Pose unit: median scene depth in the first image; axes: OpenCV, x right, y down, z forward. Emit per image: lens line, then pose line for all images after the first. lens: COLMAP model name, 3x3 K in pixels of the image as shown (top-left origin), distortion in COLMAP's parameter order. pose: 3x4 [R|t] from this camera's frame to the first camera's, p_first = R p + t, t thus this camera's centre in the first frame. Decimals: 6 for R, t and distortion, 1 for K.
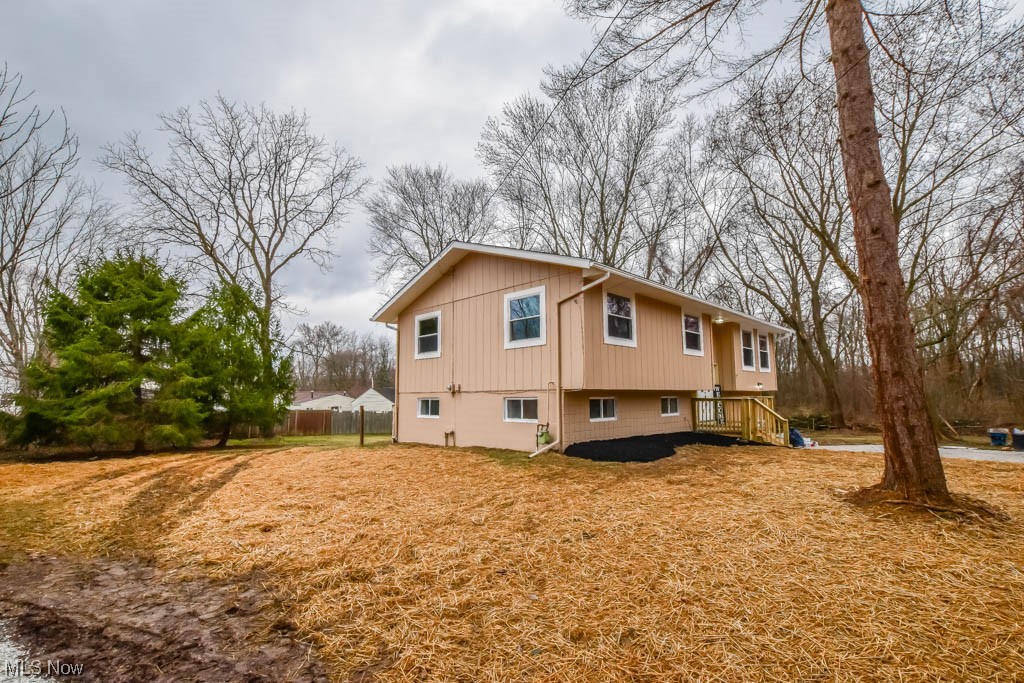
lens RADIAL K [[462.6, 0, 507.8], [0, 462.6, 342.5], [0, 0, 1]] dist [-0.033939, 0.006172]
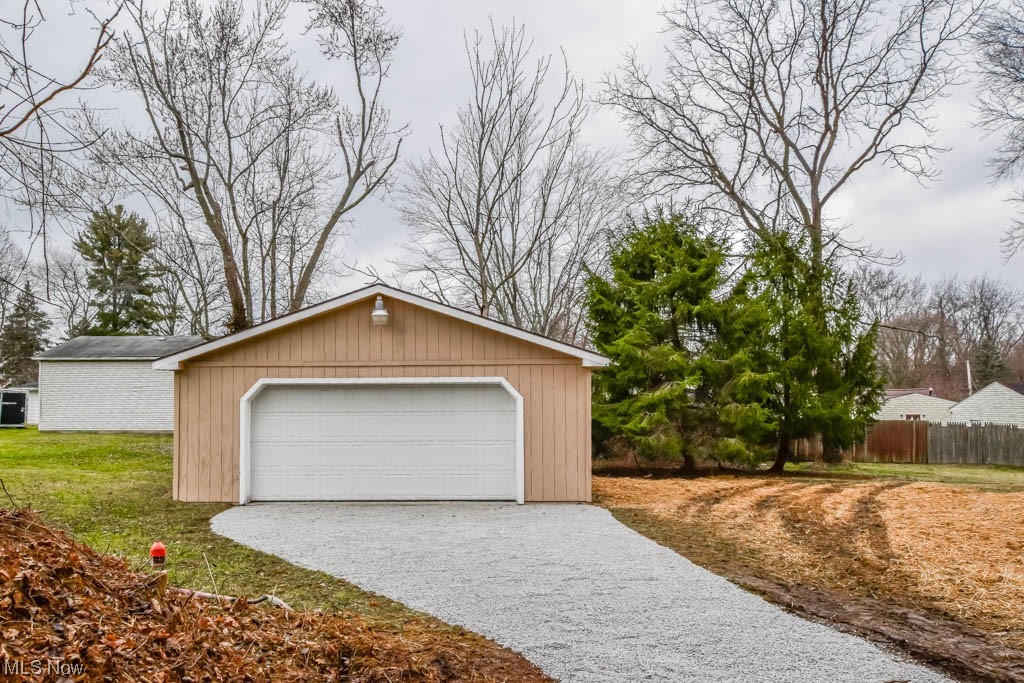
lens RADIAL K [[769.8, 0, 432.2], [0, 769.8, 377.3], [0, 0, 1]] dist [-0.003690, 0.014984]
pose [[0.654741, -0.017294, -0.755655, -0.114677], [0.087900, 0.994697, 0.053396, -0.026327], [0.750725, -0.101383, 0.652789, -0.168824]]
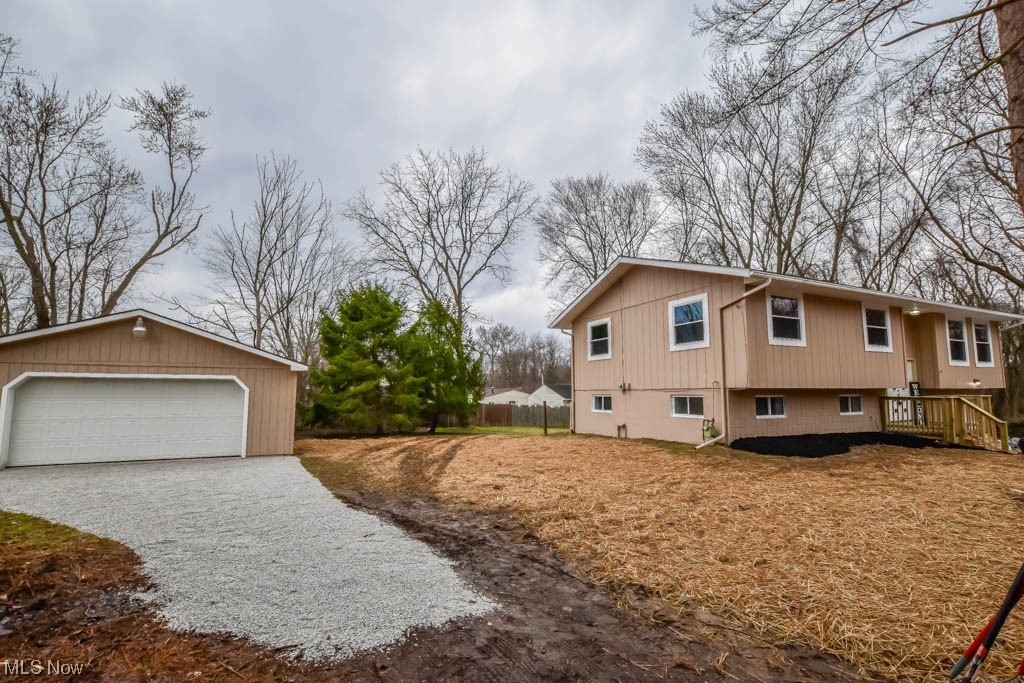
lens RADIAL K [[462.6, 0, 512.1], [0, 462.6, 341.9], [0, 0, 1]] dist [-0.033939, 0.006172]
pose [[0.942197, -0.029291, -0.333775, 0.004025], [0.032295, 0.999472, 0.003454, -0.020104], [0.333498, -0.014034, 0.942646, -0.135881]]
